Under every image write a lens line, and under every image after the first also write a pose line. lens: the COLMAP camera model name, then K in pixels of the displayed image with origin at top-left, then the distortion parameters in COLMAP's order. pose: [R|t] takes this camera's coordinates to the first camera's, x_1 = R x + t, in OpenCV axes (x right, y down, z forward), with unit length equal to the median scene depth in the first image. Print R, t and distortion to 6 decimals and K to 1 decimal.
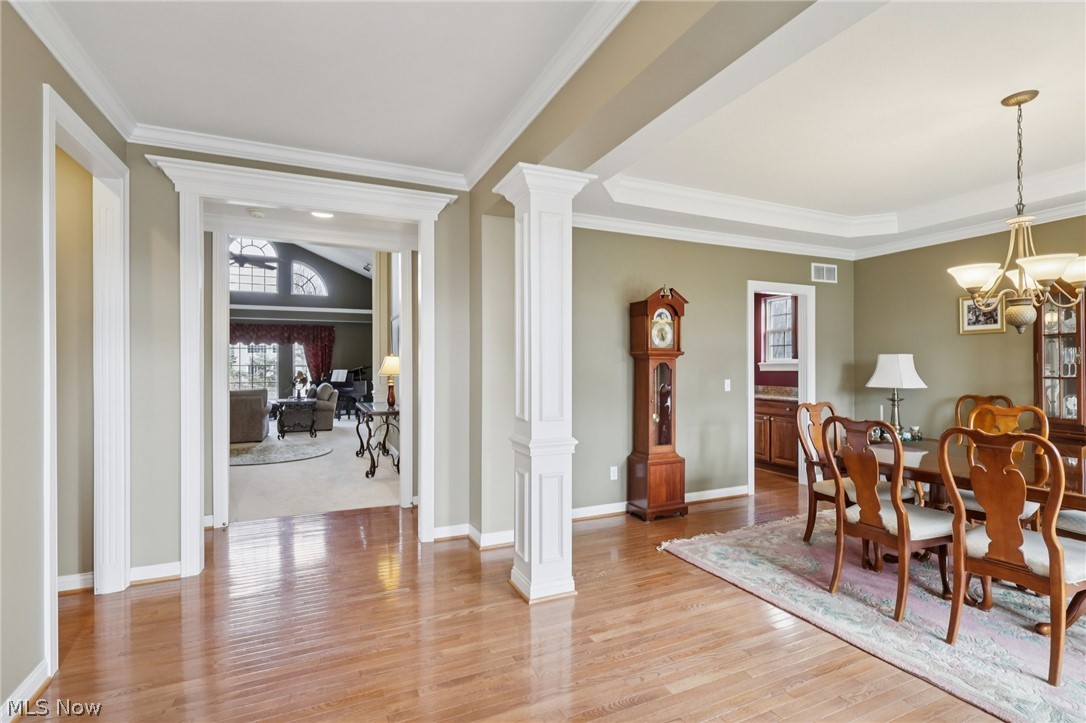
lens RADIAL K [[504.8, 0, 543.3], [0, 504.8, 363.2], [0, 0, 1]] dist [-0.006094, -0.001528]
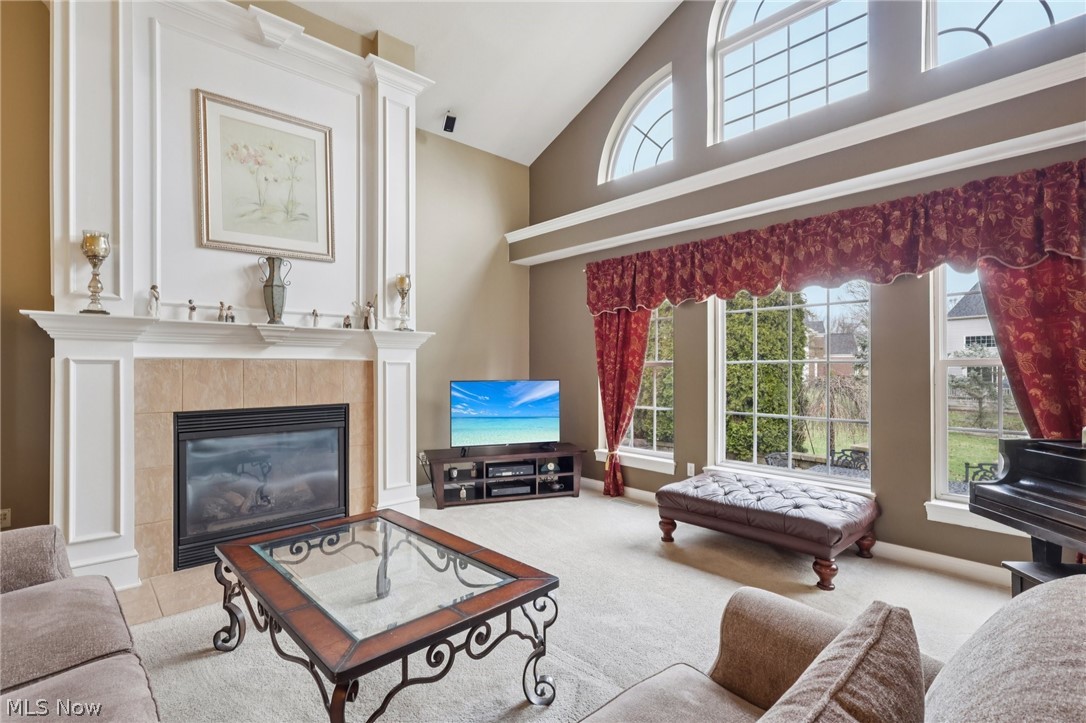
lens RADIAL K [[504.8, 0, 543.0], [0, 504.8, 367.0], [0, 0, 1]] dist [-0.006094, -0.001528]
pose [[0.322035, 0.001983, -0.946726, -0.331847], [0.000057, 0.999998, 0.002114, 0.006264], [0.946728, -0.000734, 0.322035, 0.753625]]
